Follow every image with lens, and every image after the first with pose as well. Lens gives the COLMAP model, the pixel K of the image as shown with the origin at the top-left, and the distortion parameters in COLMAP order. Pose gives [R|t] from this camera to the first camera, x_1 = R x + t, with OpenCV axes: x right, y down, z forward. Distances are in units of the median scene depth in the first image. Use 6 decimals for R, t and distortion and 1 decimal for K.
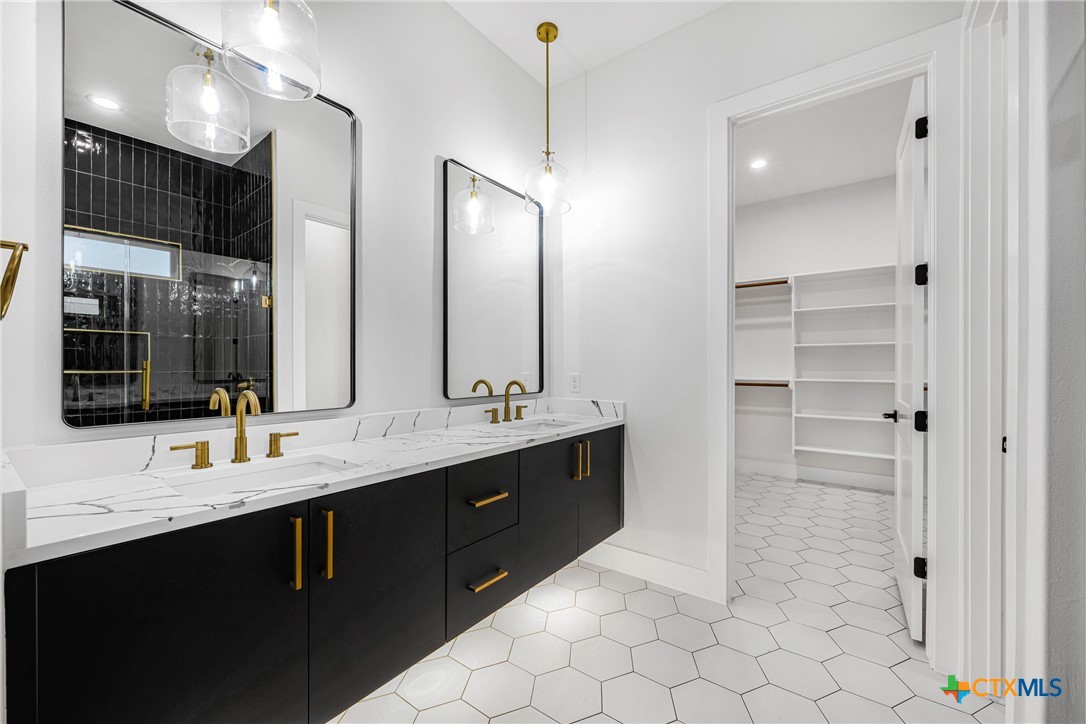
lens RADIAL K [[429.6, 0, 549.0], [0, 429.6, 368.4], [0, 0, 1]] dist [0.000397, 0.000079]
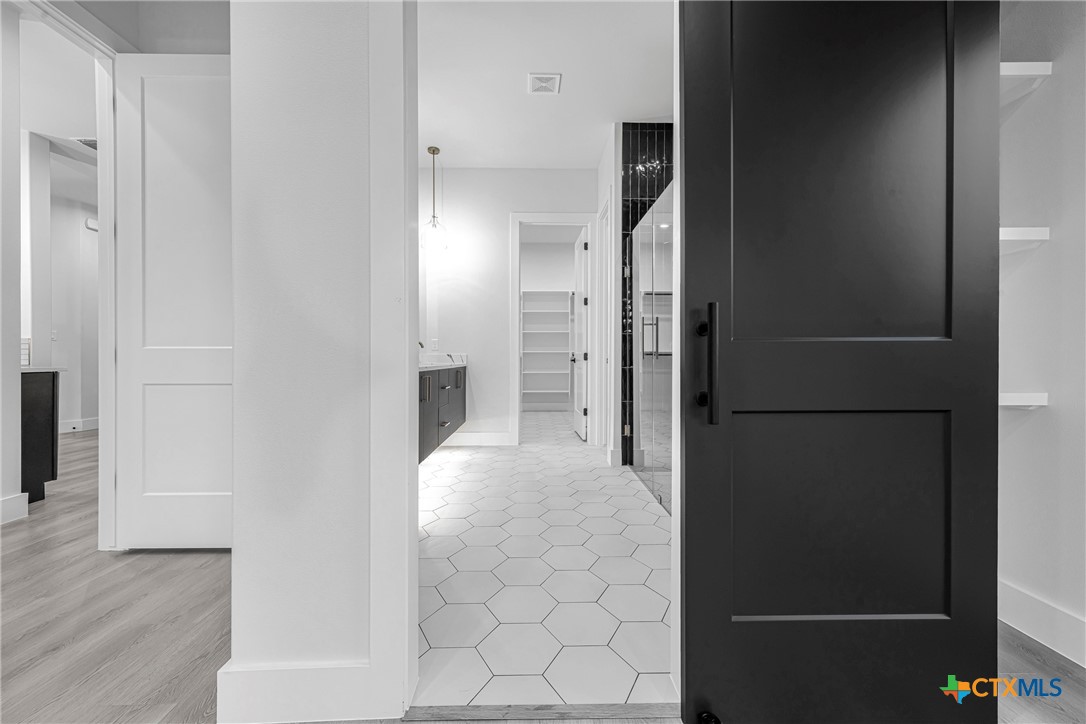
lens RADIAL K [[429.6, 0, 540.0], [0, 429.6, 360.7], [0, 0, 1]] dist [0.000397, 0.000079]
pose [[0.800106, -0.001830, 0.599856, -0.743516], [-0.000826, 0.999991, 0.004153, 0.105803], [-0.599858, -0.003818, 0.800098, -0.745794]]
